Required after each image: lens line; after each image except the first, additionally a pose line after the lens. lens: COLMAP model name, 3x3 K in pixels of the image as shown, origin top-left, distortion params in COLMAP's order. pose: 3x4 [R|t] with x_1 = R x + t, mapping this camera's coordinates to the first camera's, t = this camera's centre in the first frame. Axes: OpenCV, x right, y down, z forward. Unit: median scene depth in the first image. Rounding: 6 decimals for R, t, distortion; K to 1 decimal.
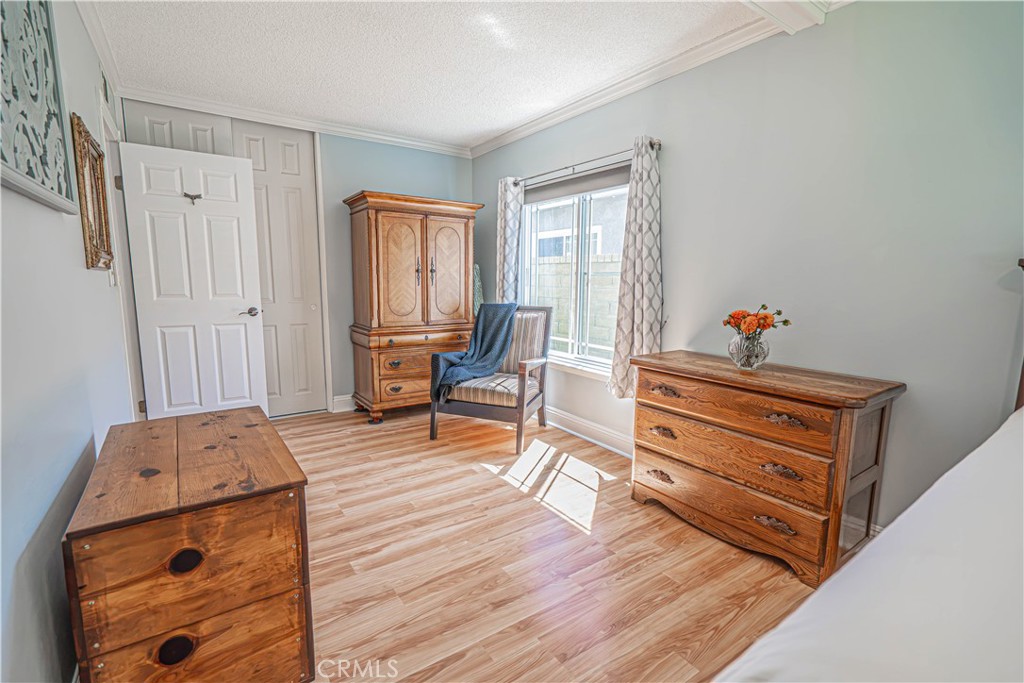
lens RADIAL K [[468.7, 0, 513.7], [0, 468.7, 345.7], [0, 0, 1]] dist [-0.002251, 0.000243]
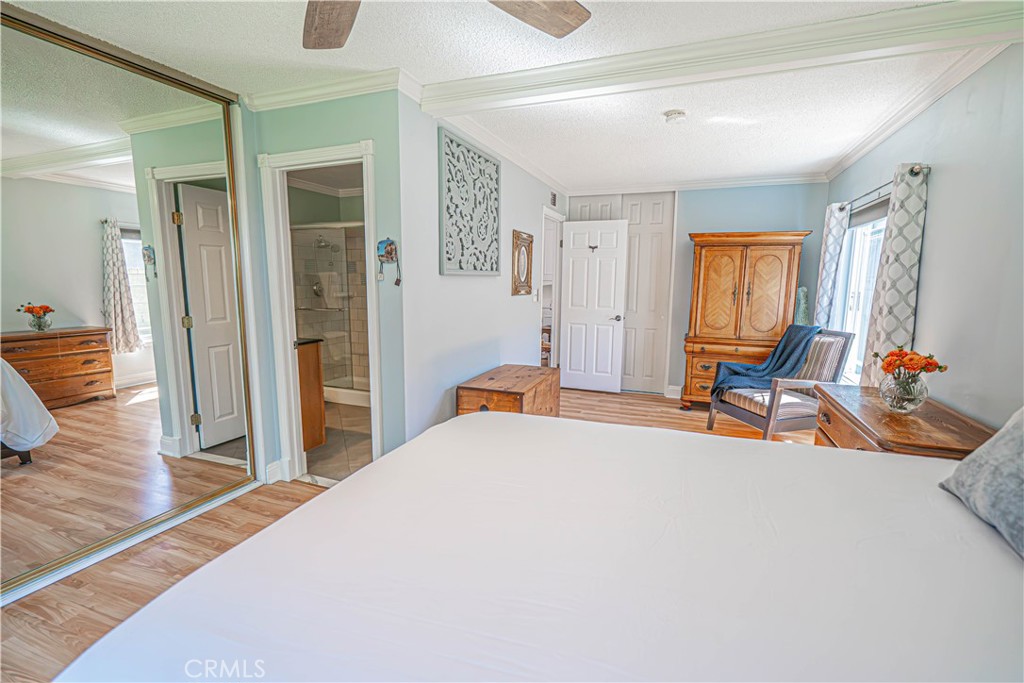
lens RADIAL K [[460.9, 0, 512.3], [0, 460.9, 344.8], [0, 0, 1]] dist [-0.000668, 0.000371]
pose [[0.555900, 0.112614, -0.823586, 0.470522], [-0.122492, 0.991062, 0.052835, -0.022187], [0.822175, 0.071511, 0.564726, -0.123387]]
